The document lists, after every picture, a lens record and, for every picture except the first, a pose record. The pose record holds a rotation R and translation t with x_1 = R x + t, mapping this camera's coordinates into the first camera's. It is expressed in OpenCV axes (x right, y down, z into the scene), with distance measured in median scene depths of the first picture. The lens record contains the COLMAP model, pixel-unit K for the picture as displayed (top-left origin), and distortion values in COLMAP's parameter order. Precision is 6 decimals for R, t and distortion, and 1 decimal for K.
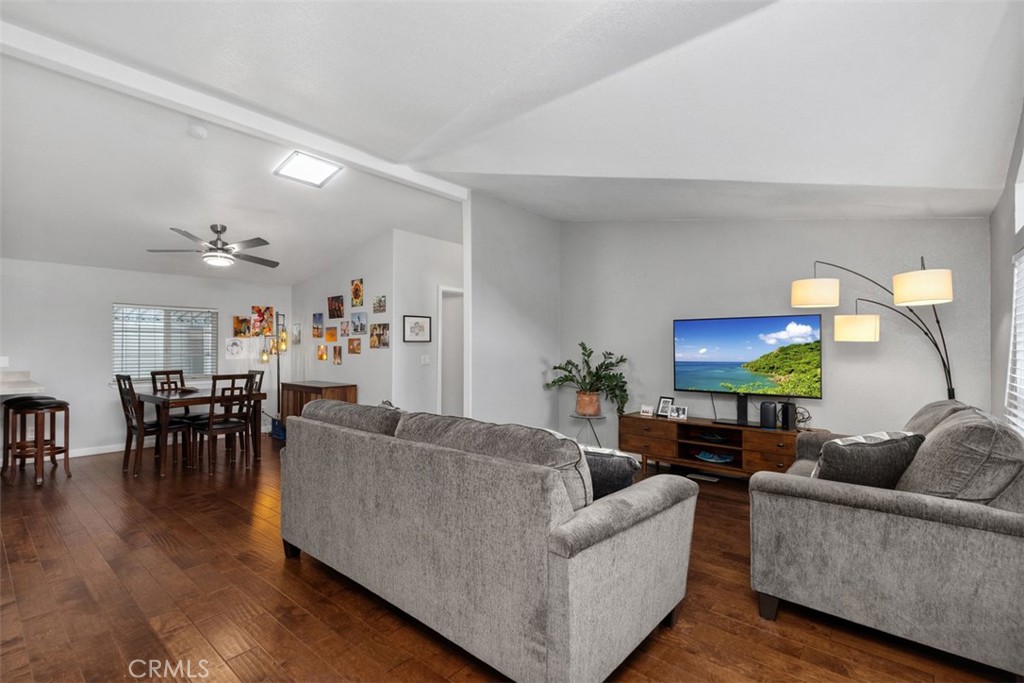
lens RADIAL K [[465.2, 0, 512.1], [0, 465.2, 344.2], [0, 0, 1]] dist [0.009452, -0.002845]
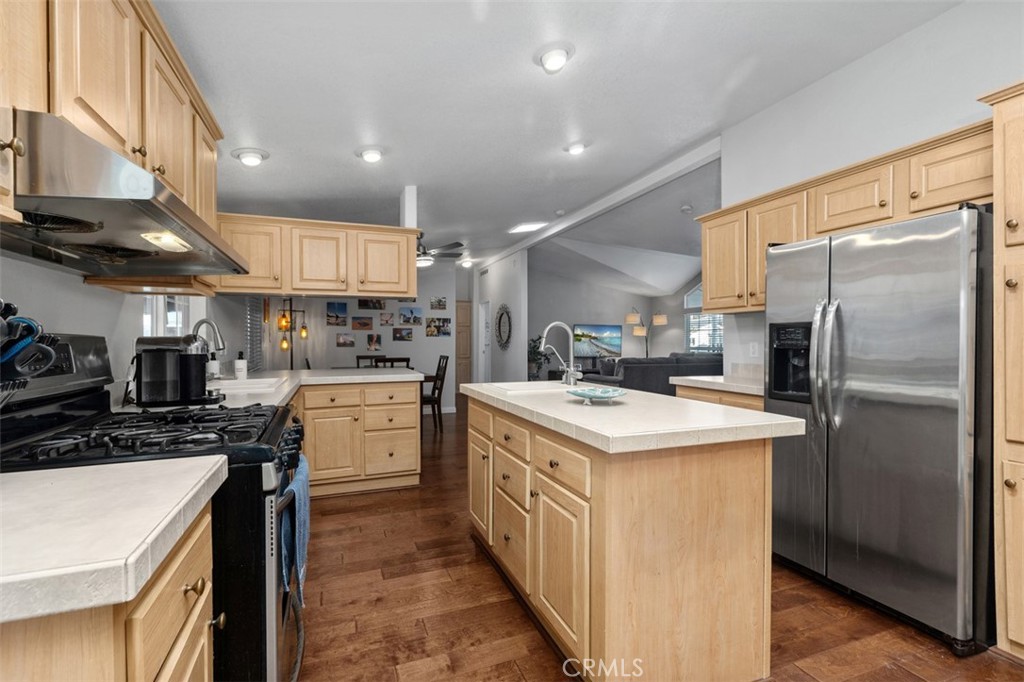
lens RADIAL K [[465.2, 0, 509.6], [0, 465.2, 342.3], [0, 0, 1]] dist [0.009452, -0.002845]
pose [[0.481352, 0.001370, 0.876526, -1.378875], [-0.010125, 0.999941, 0.003997, 0.017980], [-0.876469, -0.010799, 0.481337, 0.191472]]
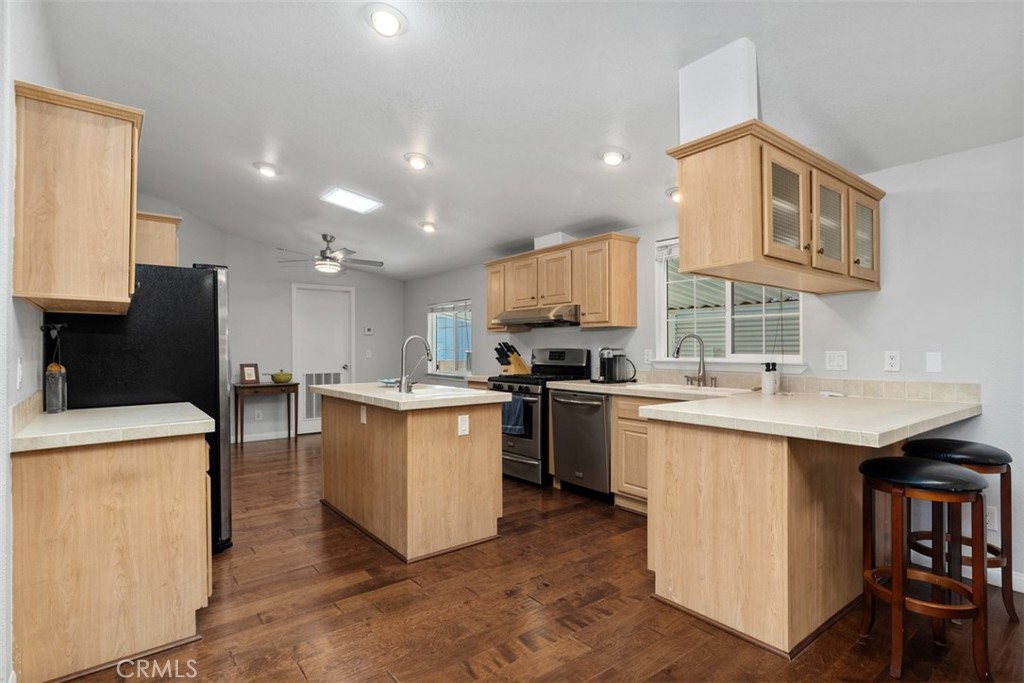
lens RADIAL K [[506.3, 0, 515.1], [0, 506.3, 345.9], [0, 0, 1]] dist [-0.006219, -0.000816]
pose [[-0.198281, -0.000406, -0.980145, -0.408758], [0.011573, 0.999929, -0.002756, 0.013918], [0.980077, -0.011890, -0.198262, 0.593981]]
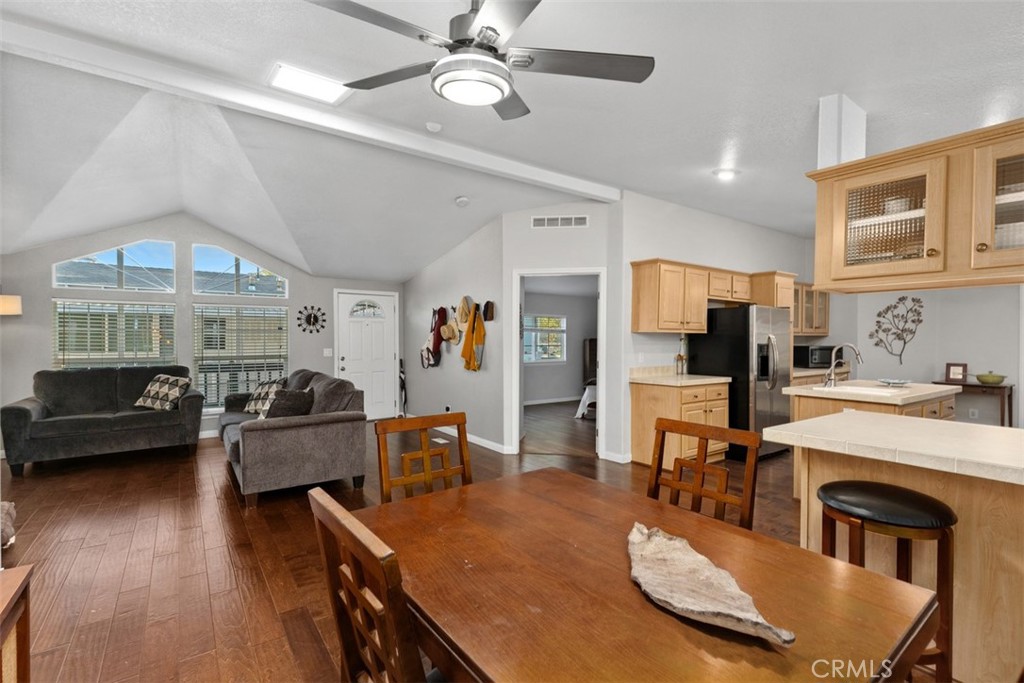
lens RADIAL K [[465.2, 0, 511.0], [0, 465.2, 349.1], [0, 0, 1]] dist [0.009452, -0.002845]
pose [[-0.973121, -0.002875, 0.230277, -0.622681], [-0.002909, 0.999996, 0.000193, 0.012825], [-0.230276, -0.000482, -0.973125, 1.131678]]
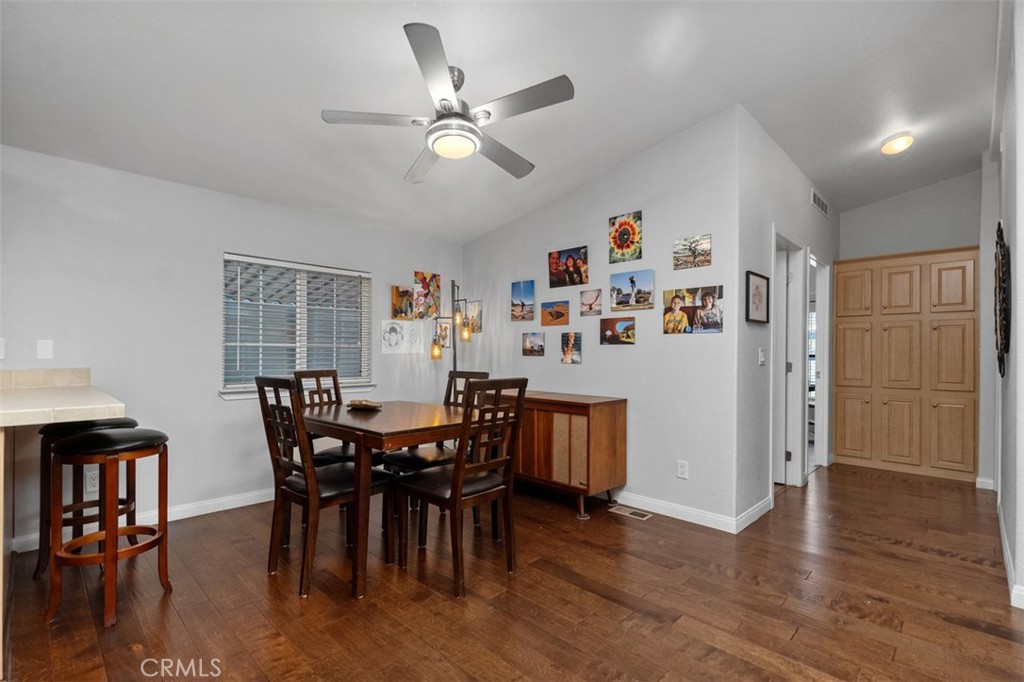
lens RADIAL K [[465.2, 0, 513.2], [0, 465.2, 353.2], [0, 0, 1]] dist [0.009452, -0.002845]
pose [[0.997571, 0.008198, -0.069167, -0.465429], [-0.007470, 0.999914, 0.010767, 0.028206], [0.069249, -0.010224, 0.997547, 0.456043]]
